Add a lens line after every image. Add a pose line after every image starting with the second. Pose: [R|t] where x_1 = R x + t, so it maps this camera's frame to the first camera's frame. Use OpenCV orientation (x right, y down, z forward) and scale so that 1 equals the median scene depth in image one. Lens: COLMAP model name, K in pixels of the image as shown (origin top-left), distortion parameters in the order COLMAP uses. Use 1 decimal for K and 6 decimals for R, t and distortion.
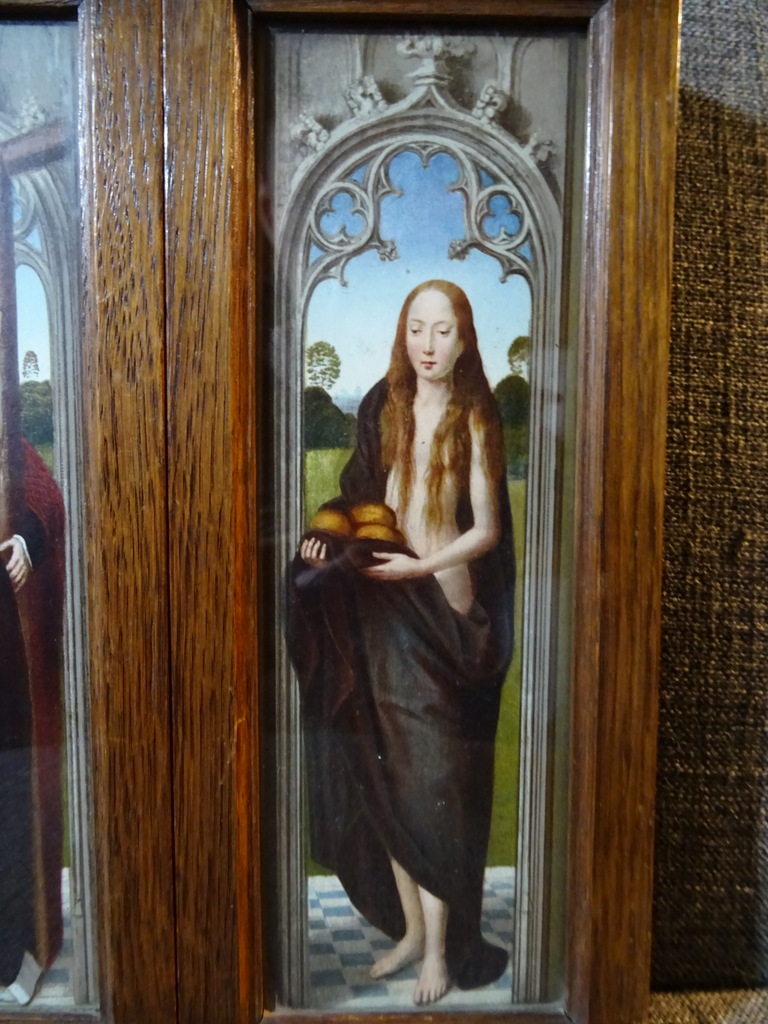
lens RADIAL K [[721.5, 0, 380.6], [0, 721.5, 504.0], [0, 0, 1]] dist [0.021579, -0.022815]
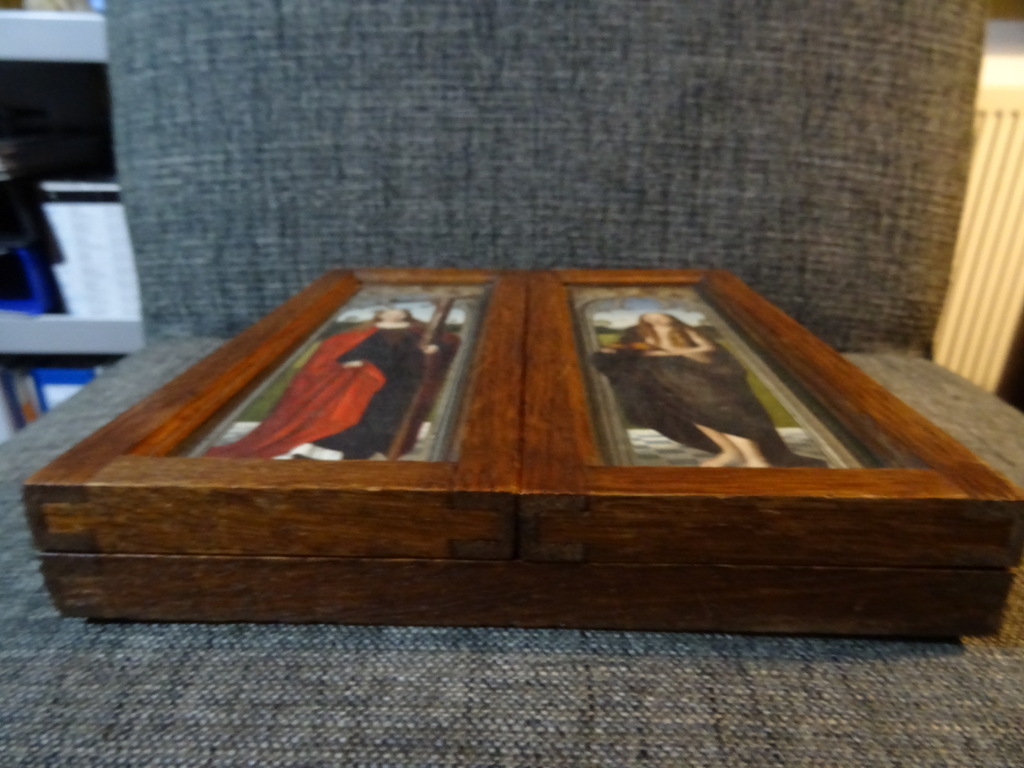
lens RADIAL K [[721.5, 0, 505.8], [0, 721.5, 383.1], [0, 0, 1]] dist [0.021579, -0.022815]
pose [[0.999366, 0.010923, -0.033888, -0.273242], [-0.035572, 0.264868, -0.963628, 1.718877], [-0.001550, 0.964223, 0.265089, 0.638043]]
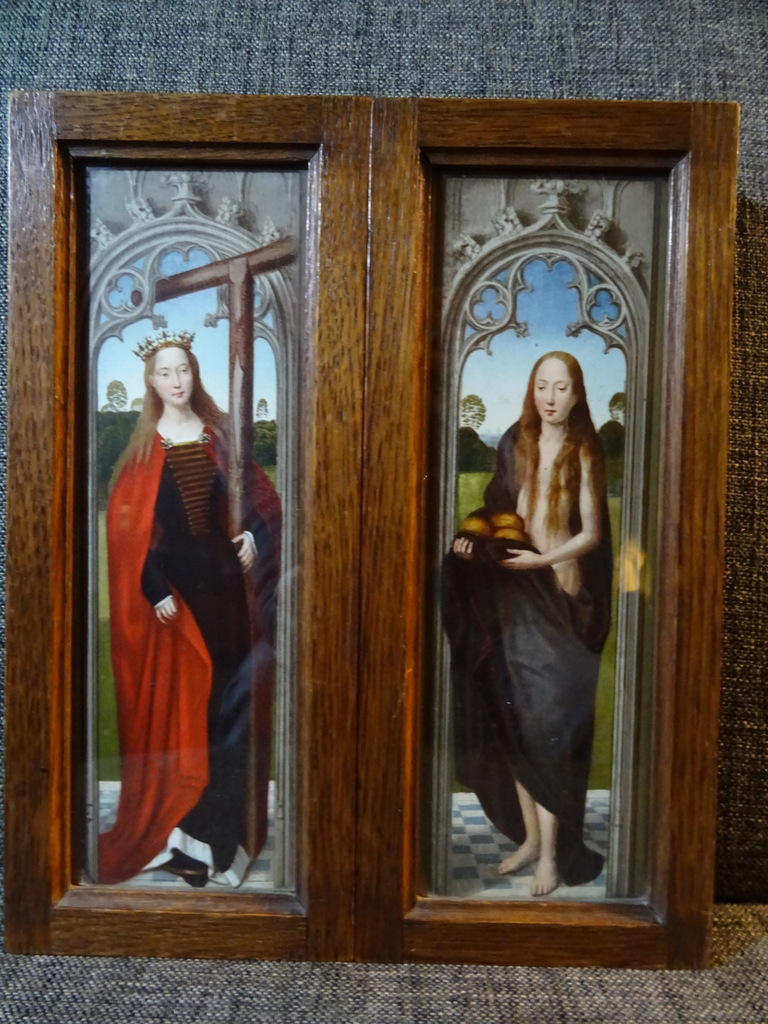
lens RADIAL K [[721.5, 0, 366.7], [0, 721.5, 508.0], [0, 0, 1]] dist [0.021579, -0.022815]
pose [[0.999520, 0.016835, -0.026020, -0.242495], [-0.017991, 0.998832, -0.044847, 0.056505], [0.025235, 0.045294, 0.998655, -0.369906]]
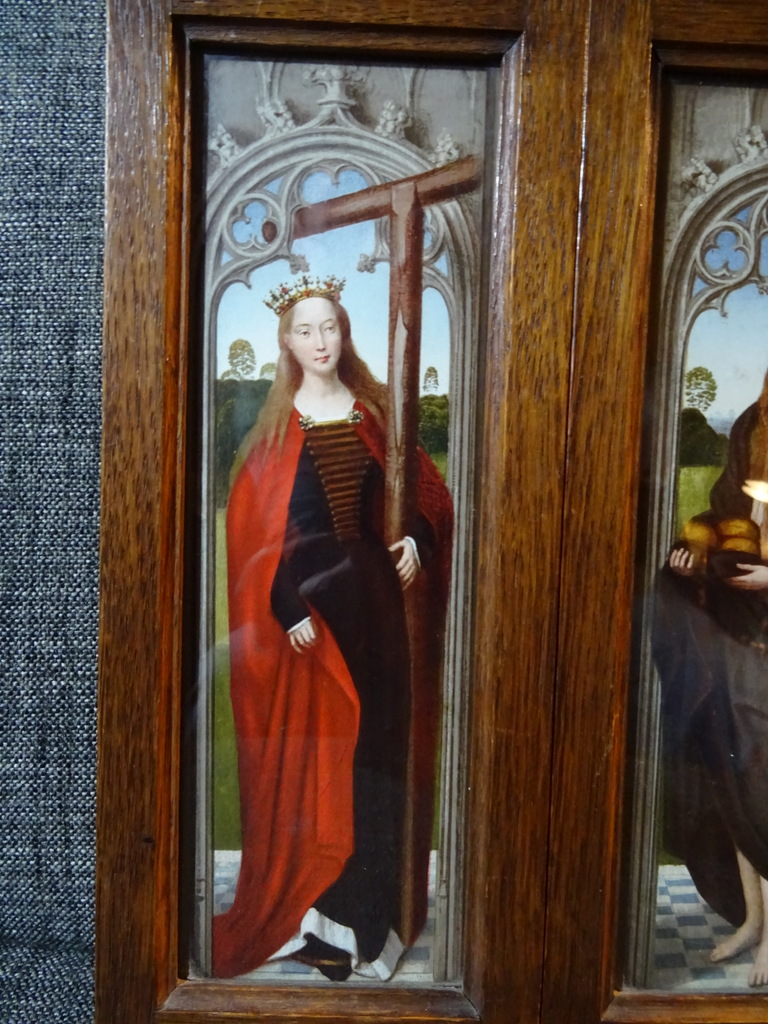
lens RADIAL K [[721.5, 0, 362.5], [0, 721.5, 510.0], [0, 0, 1]] dist [0.021579, -0.022815]
pose [[0.999447, 0.031087, 0.011805, -0.590456], [-0.030925, 0.999428, -0.013665, 0.019676], [-0.012223, 0.013292, 0.999837, -0.074254]]
